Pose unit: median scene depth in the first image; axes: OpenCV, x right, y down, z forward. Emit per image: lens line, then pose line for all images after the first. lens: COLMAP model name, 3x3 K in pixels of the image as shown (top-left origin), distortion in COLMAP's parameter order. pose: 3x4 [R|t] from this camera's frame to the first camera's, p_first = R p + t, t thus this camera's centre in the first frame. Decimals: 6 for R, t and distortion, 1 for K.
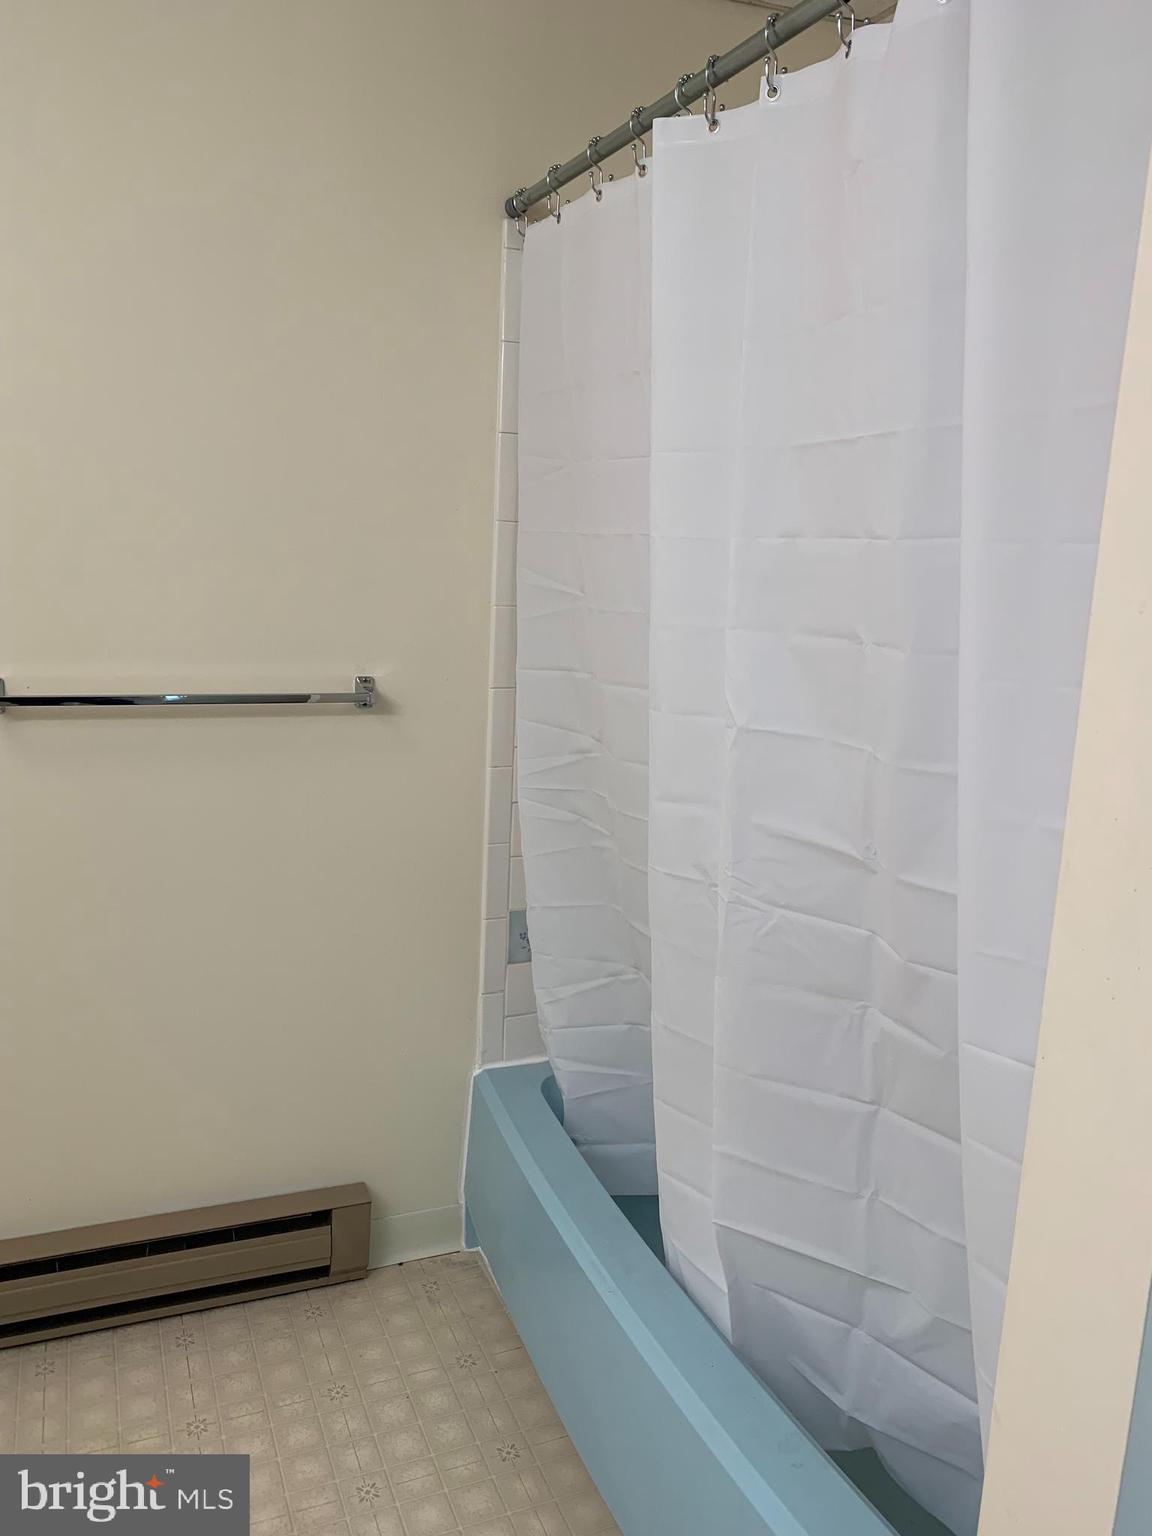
lens RADIAL K [[1176.7, 0, 567.8], [0, 1176.7, 760.6], [0, 0, 1]] dist [0.029647, -0.019600]
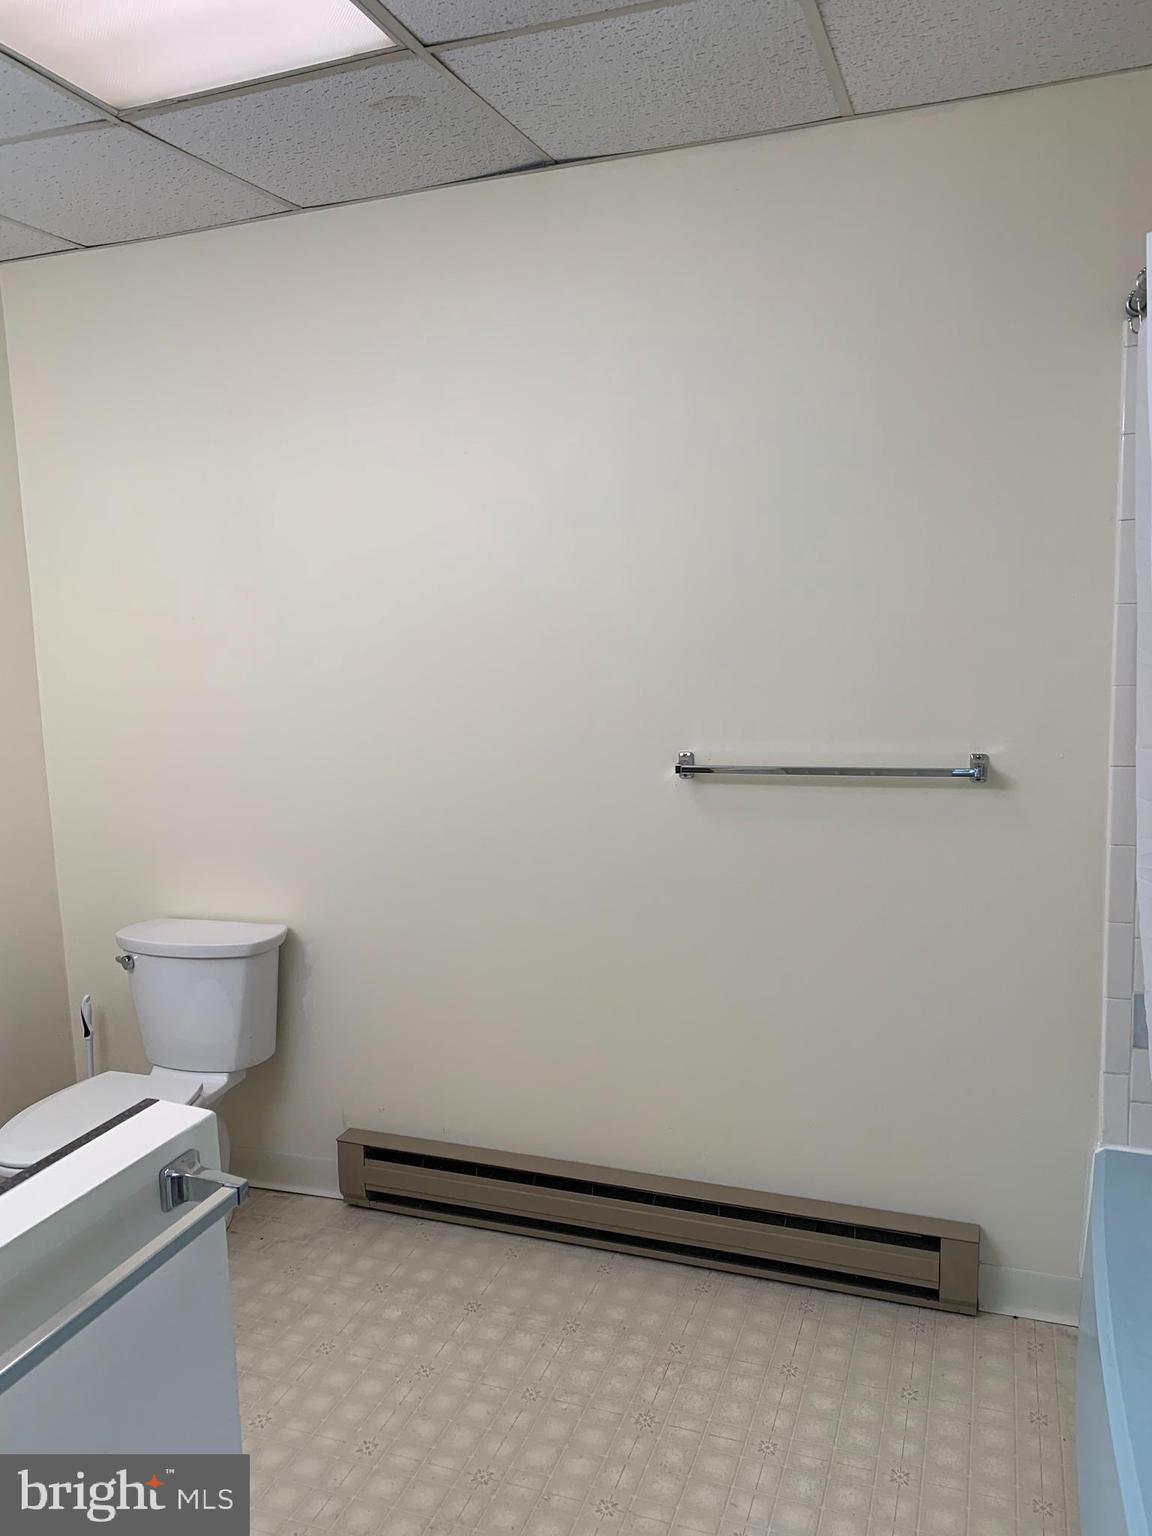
lens RADIAL K [[1176.7, 0, 575.2], [0, 1176.7, 770.2], [0, 0, 1]] dist [0.029647, -0.019600]
pose [[0.736680, 0.027517, -0.675681, 0.284128], [-0.064422, 0.997483, -0.029616, 0.000868], [0.673166, 0.065346, 0.736599, -0.065882]]
